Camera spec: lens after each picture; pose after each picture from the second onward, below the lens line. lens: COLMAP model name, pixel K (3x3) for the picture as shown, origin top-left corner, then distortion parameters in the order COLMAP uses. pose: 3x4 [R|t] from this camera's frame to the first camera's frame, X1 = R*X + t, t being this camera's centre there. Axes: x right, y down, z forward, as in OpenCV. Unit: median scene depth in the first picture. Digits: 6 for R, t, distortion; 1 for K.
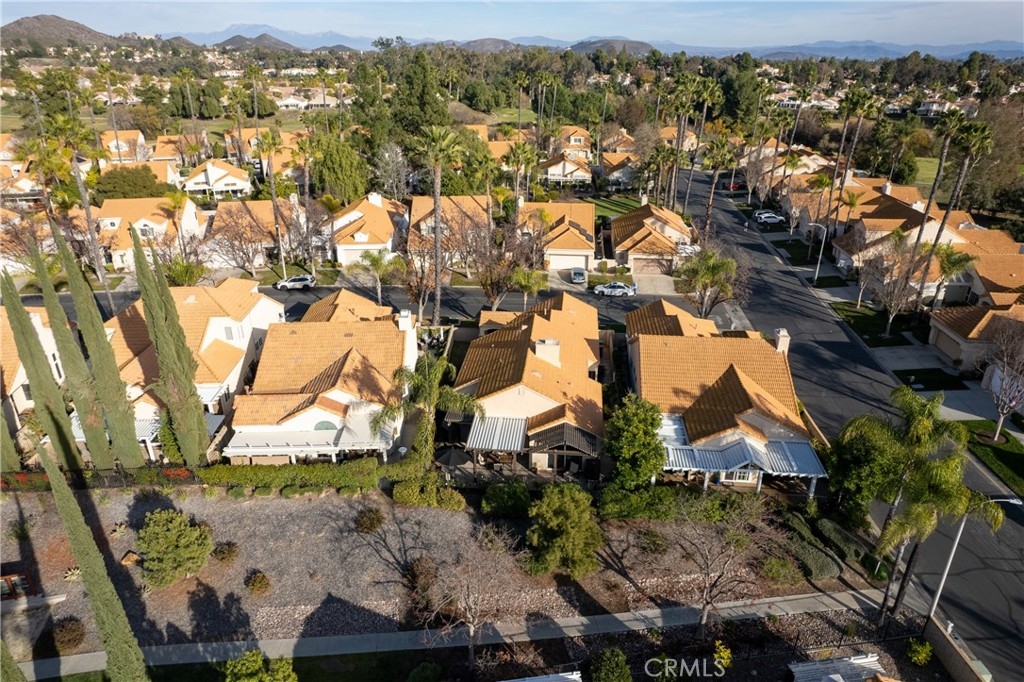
lens RADIAL K [[649.9, 0, 512.0], [0, 649.9, 341.0], [0, 0, 1]] dist [-0.082903, 0.084313]
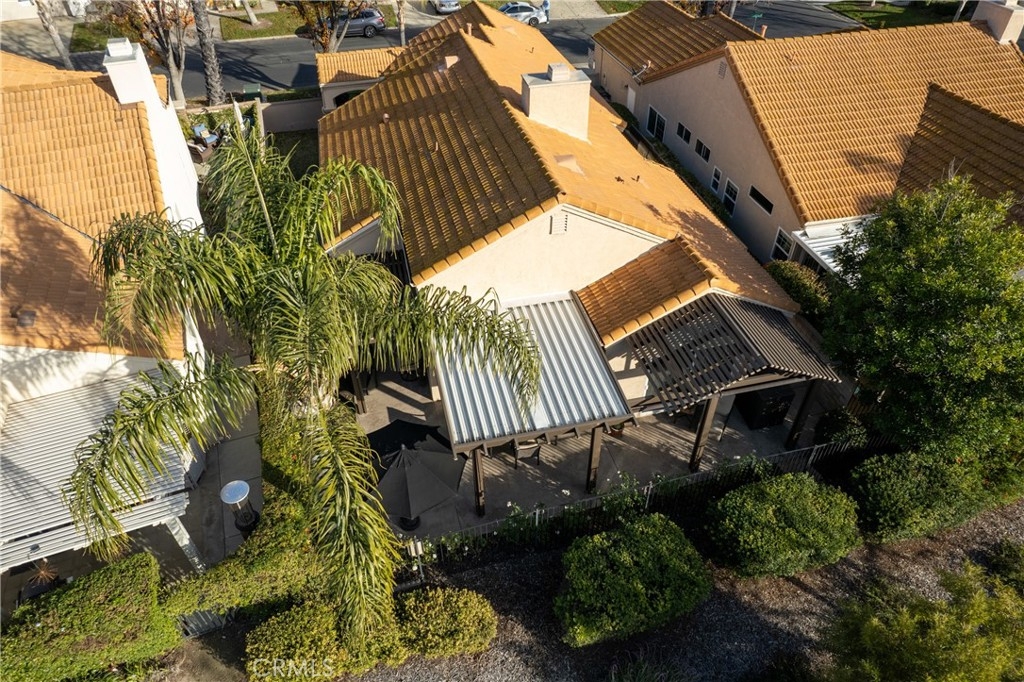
lens RADIAL K [[649.9, 0, 512.0], [0, 649.9, 341.0], [0, 0, 1]] dist [-0.082903, 0.084313]
pose [[0.943331, -0.219763, 0.248658, -0.073915], [0.133998, 0.937747, 0.320429, 0.017669], [-0.303597, -0.268951, 0.914054, 0.493430]]
